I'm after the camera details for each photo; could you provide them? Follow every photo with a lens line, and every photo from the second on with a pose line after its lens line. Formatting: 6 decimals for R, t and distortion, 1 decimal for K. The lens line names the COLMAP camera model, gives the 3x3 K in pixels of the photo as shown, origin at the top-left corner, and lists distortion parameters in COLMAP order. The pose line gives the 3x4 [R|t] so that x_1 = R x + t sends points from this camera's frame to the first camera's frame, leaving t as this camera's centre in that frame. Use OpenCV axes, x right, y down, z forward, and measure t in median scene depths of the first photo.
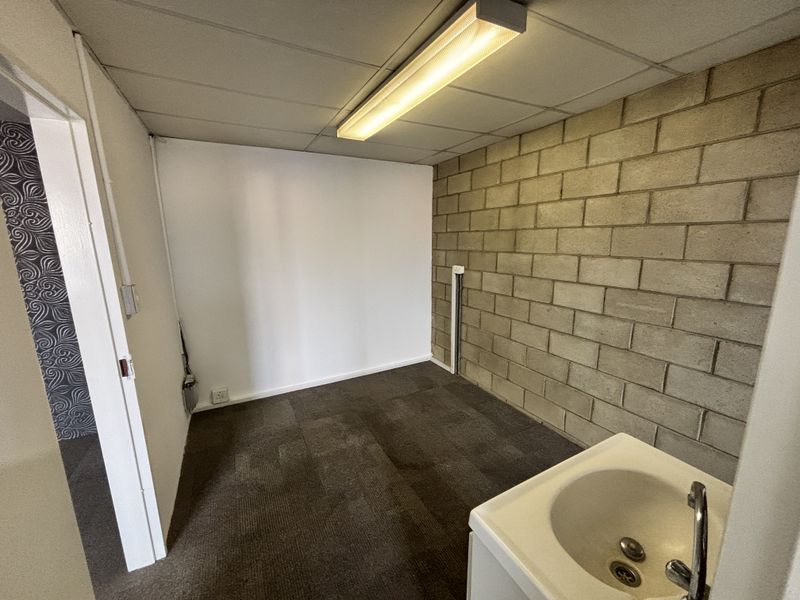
lens RADIAL K [[320.6, 0, 399.2], [0, 320.6, 299.1], [0, 0, 1]] dist [0.003998, -0.001139]
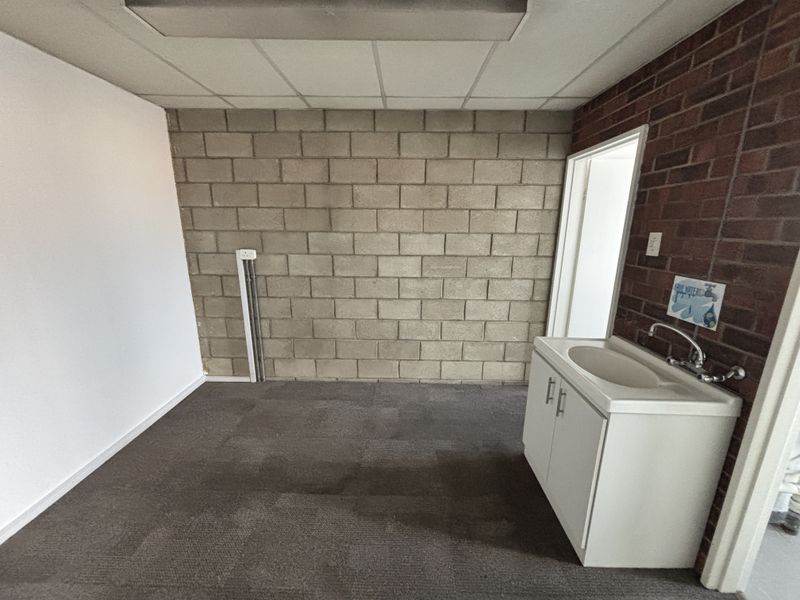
lens RADIAL K [[320.6, 0, 397.9], [0, 320.6, 301.4], [0, 0, 1]] dist [0.003998, -0.001139]
pose [[0.485746, -0.191487, 0.852868, -0.481157], [0.151285, 0.979402, 0.133733, -0.039343], [-0.860909, 0.064066, 0.504709, 0.374041]]
